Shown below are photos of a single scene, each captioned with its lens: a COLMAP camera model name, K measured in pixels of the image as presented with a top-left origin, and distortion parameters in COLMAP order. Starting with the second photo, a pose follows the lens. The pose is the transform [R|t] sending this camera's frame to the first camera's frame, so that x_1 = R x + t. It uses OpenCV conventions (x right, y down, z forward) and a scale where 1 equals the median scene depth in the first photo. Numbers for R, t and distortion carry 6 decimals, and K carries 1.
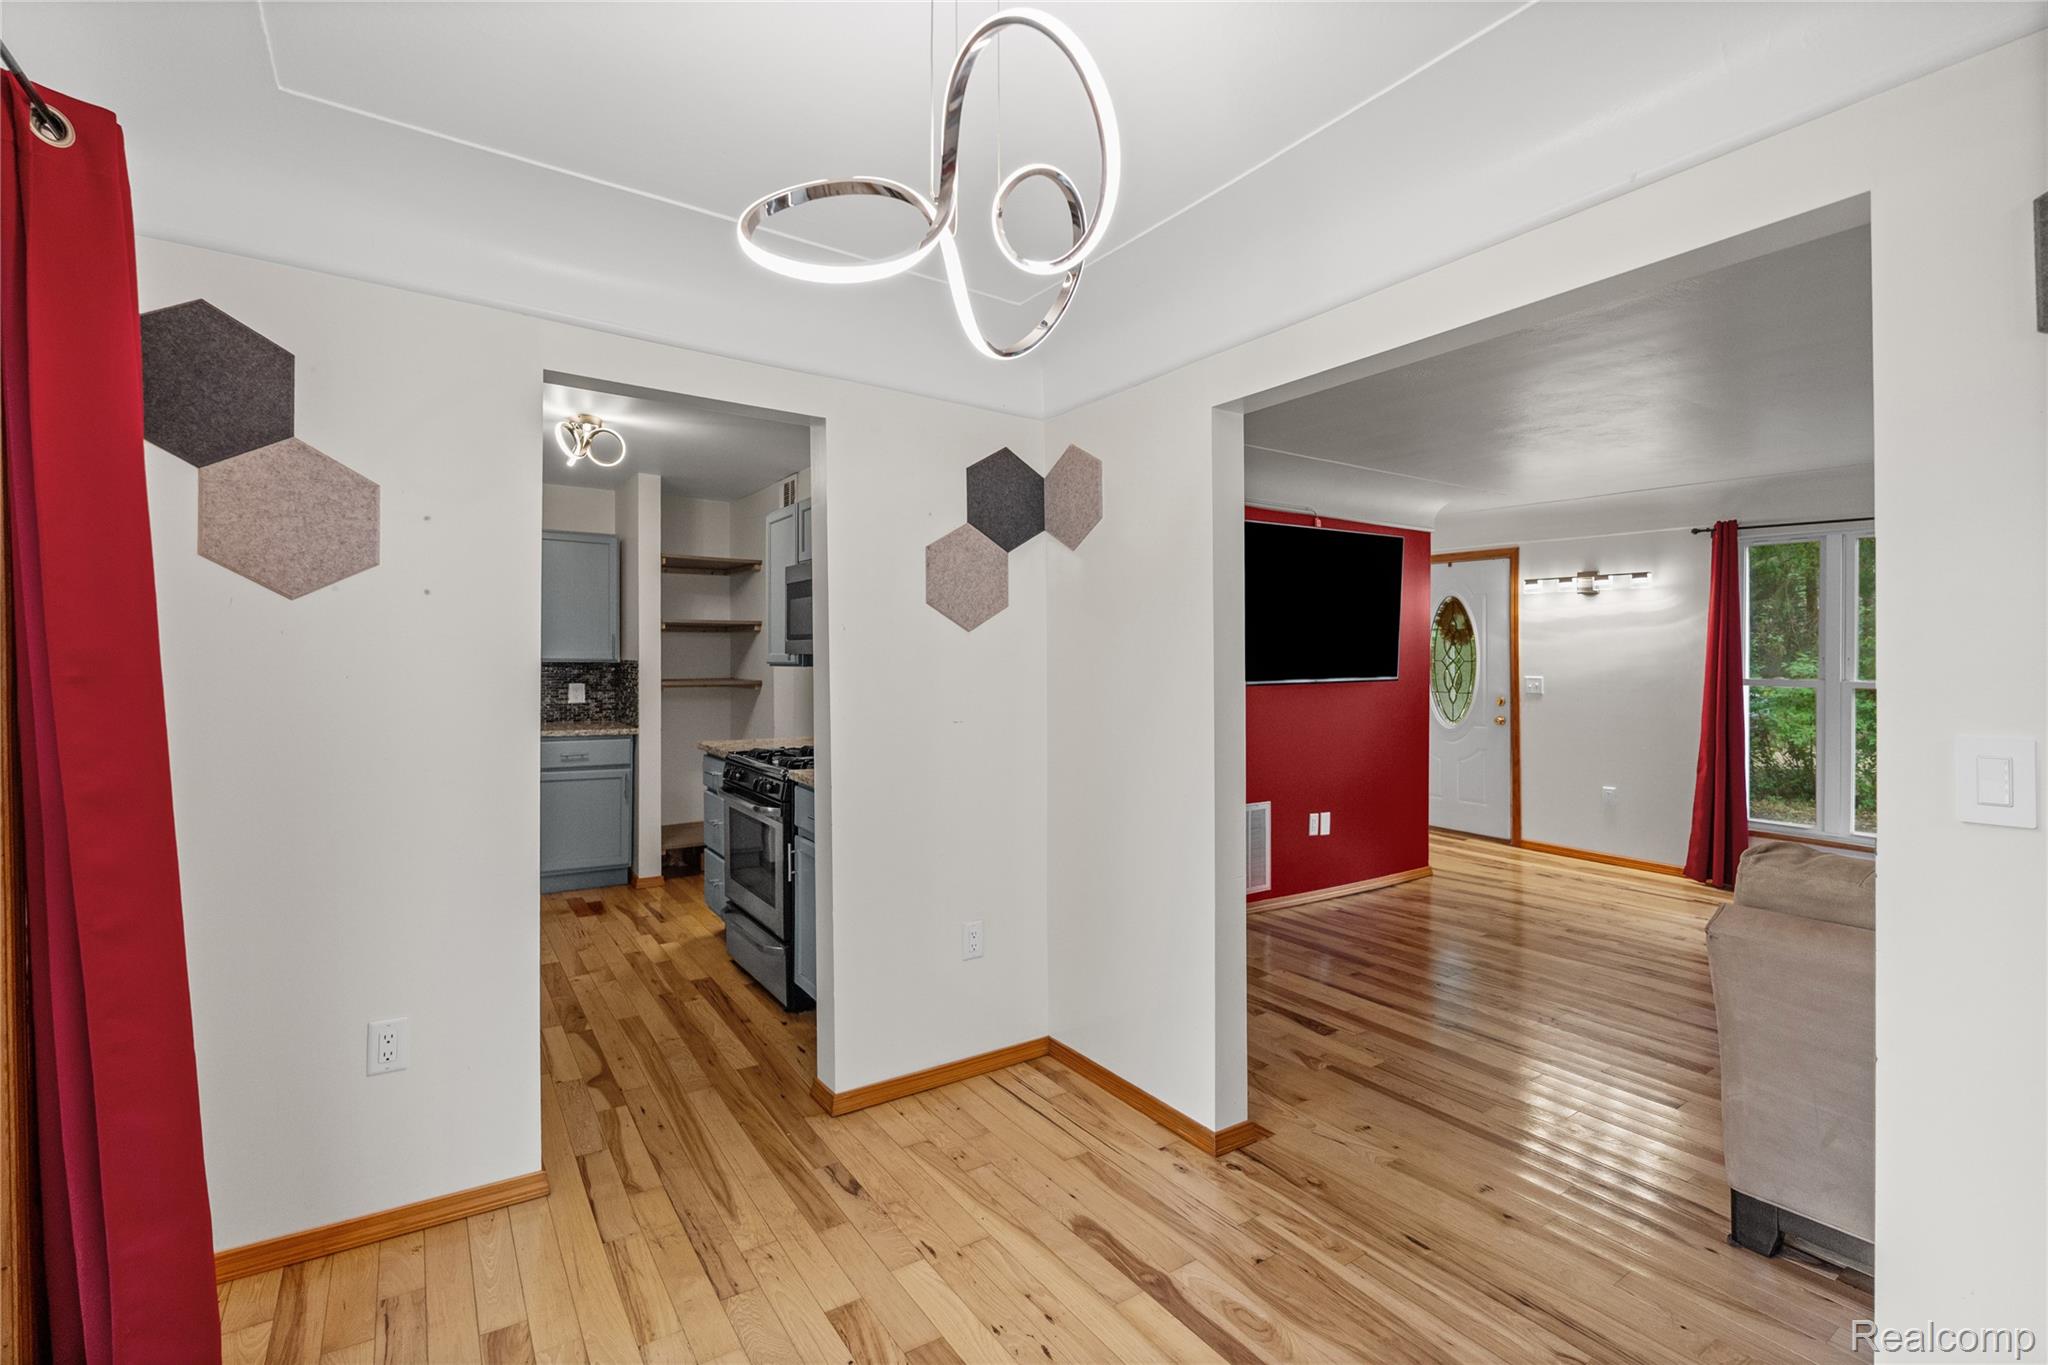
lens RADIAL K [[918.4, 0, 1016.6], [0, 918.4, 648.9], [0, 0, 1]] dist [-0.002121, -0.000155]
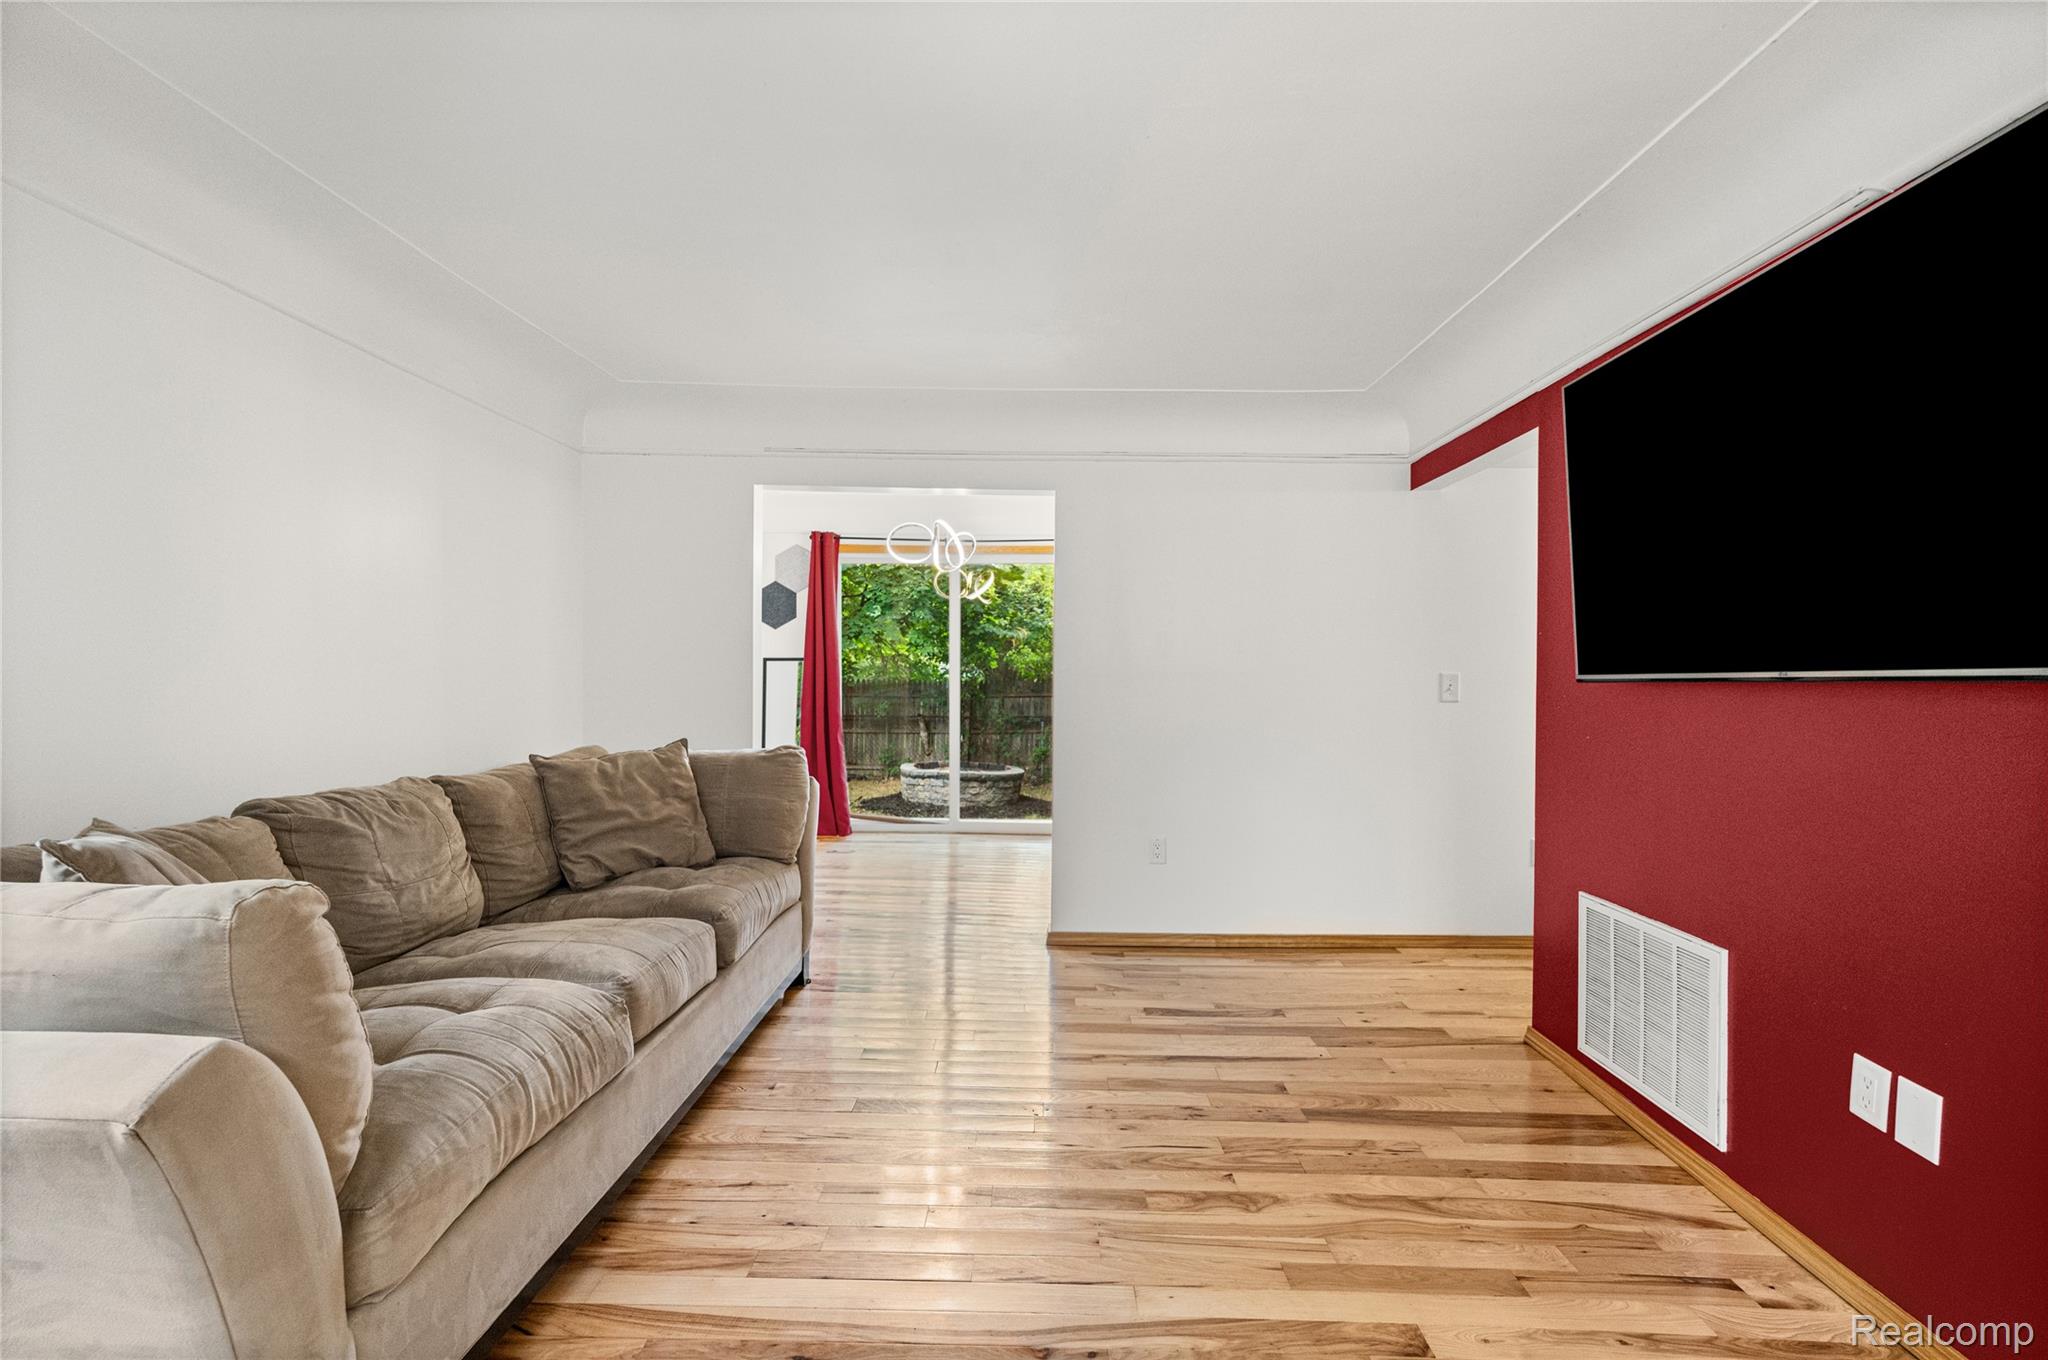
lens RADIAL K [[896.7, 0, 1024.0], [0, 896.7, 680.0], [0, 0, 1]] dist [-0.002107, -0.000282]
pose [[-0.568724, -0.000648, -0.822528, 0.723660], [-0.005684, 0.999979, 0.003143, 0.034081], [0.822509, 0.006463, -0.568716, 0.858260]]
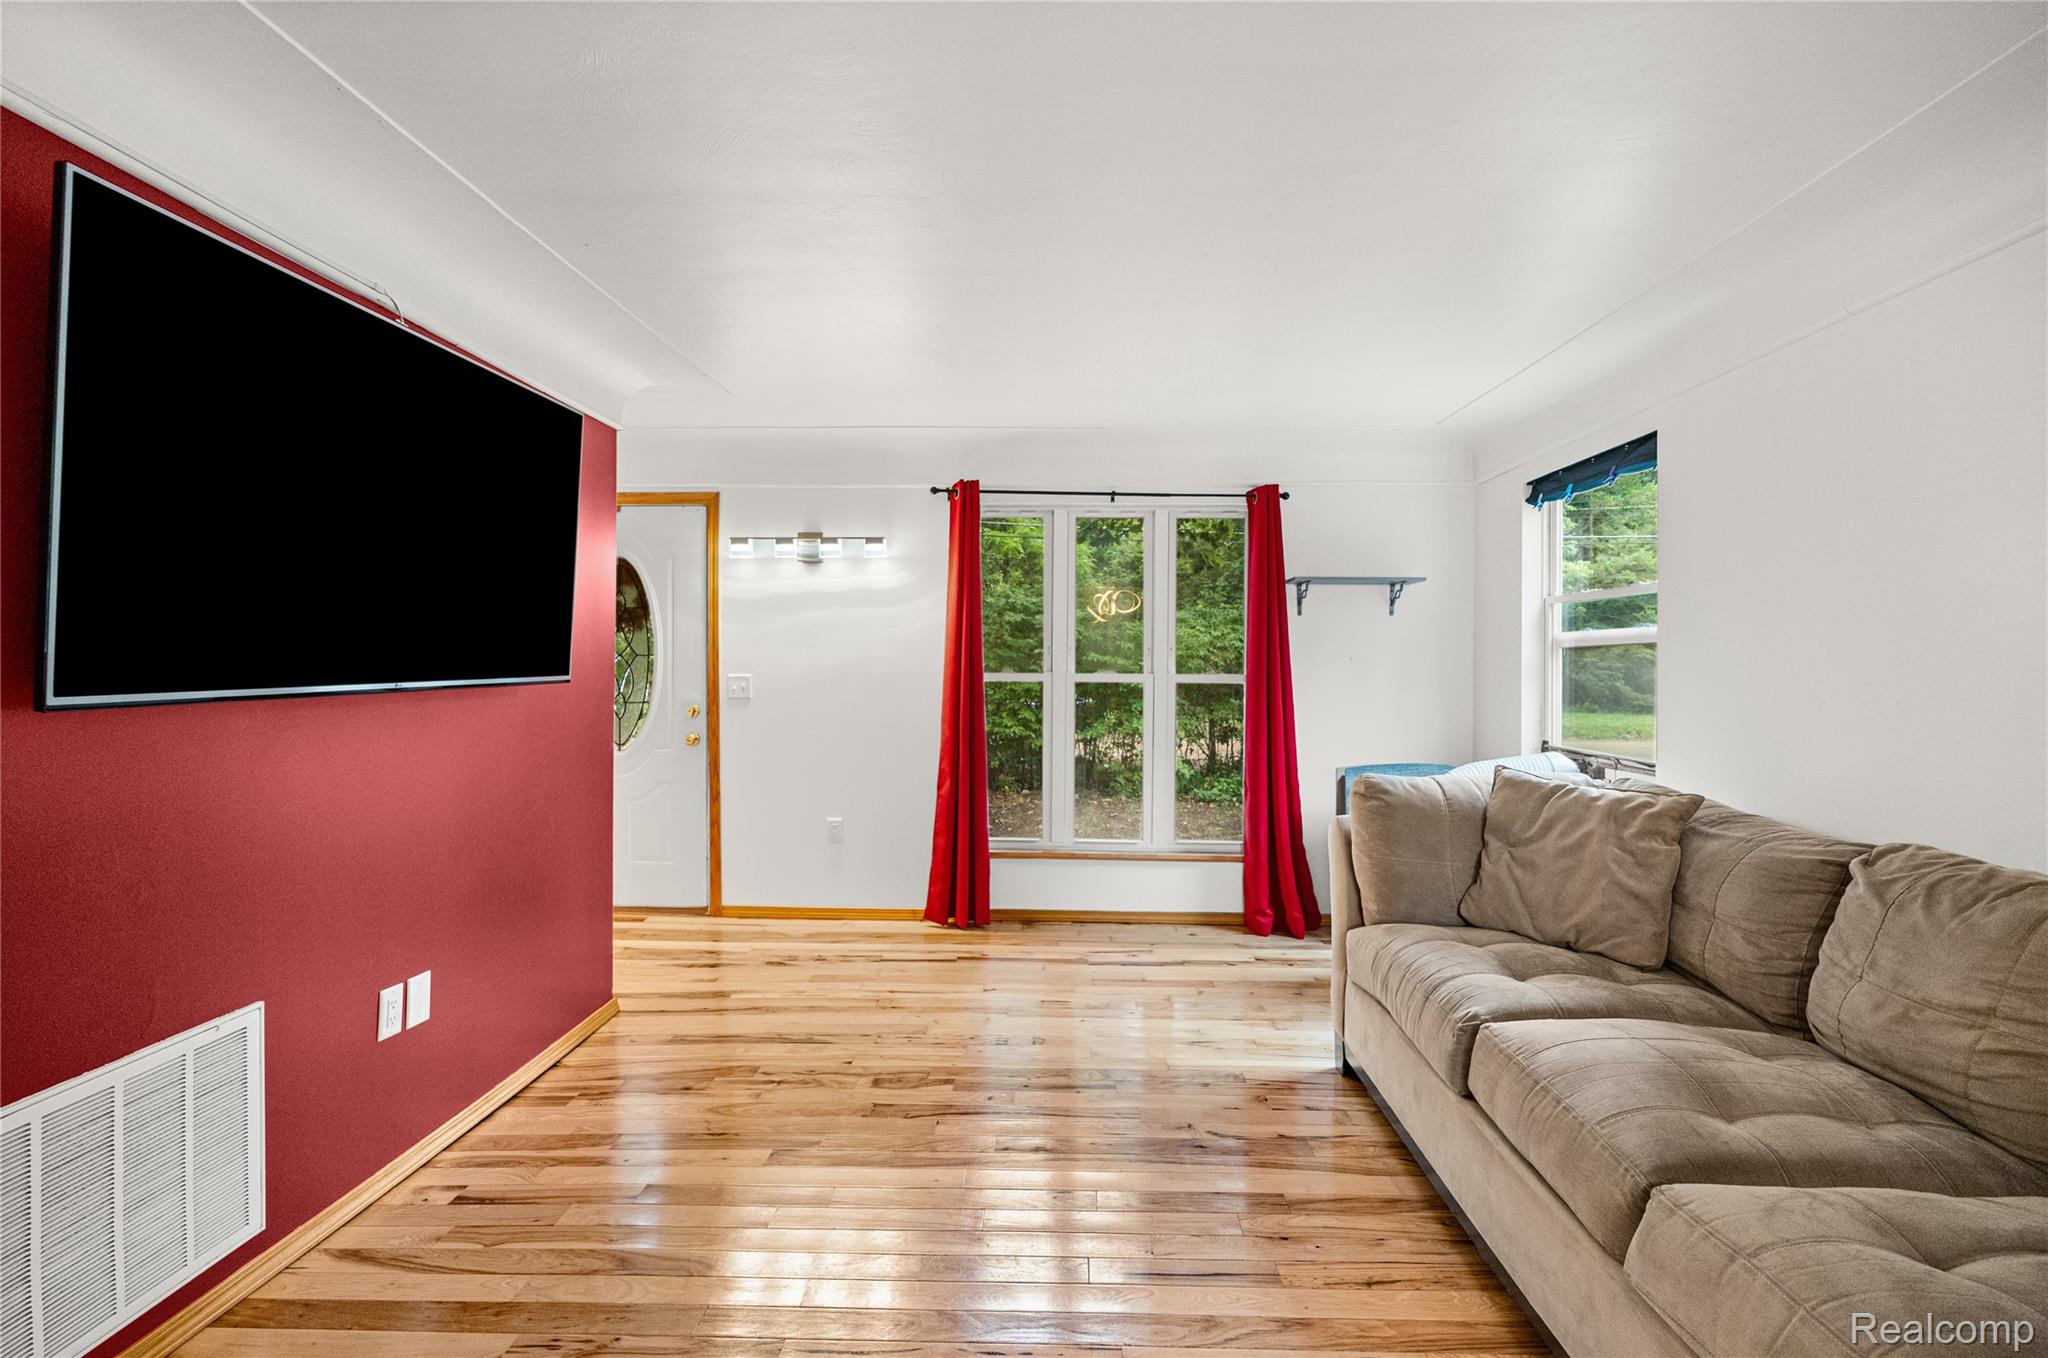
lens RADIAL K [[914.0, 0, 1031.3], [0, 914.0, 664.4], [0, 0, 1]] dist [-0.001180, -0.000026]
pose [[0.586856, -0.003357, 0.809684, 0.138670], [-0.004148, 0.999966, 0.007153, 0.018719], [-0.809681, -0.007556, 0.586822, 0.457771]]
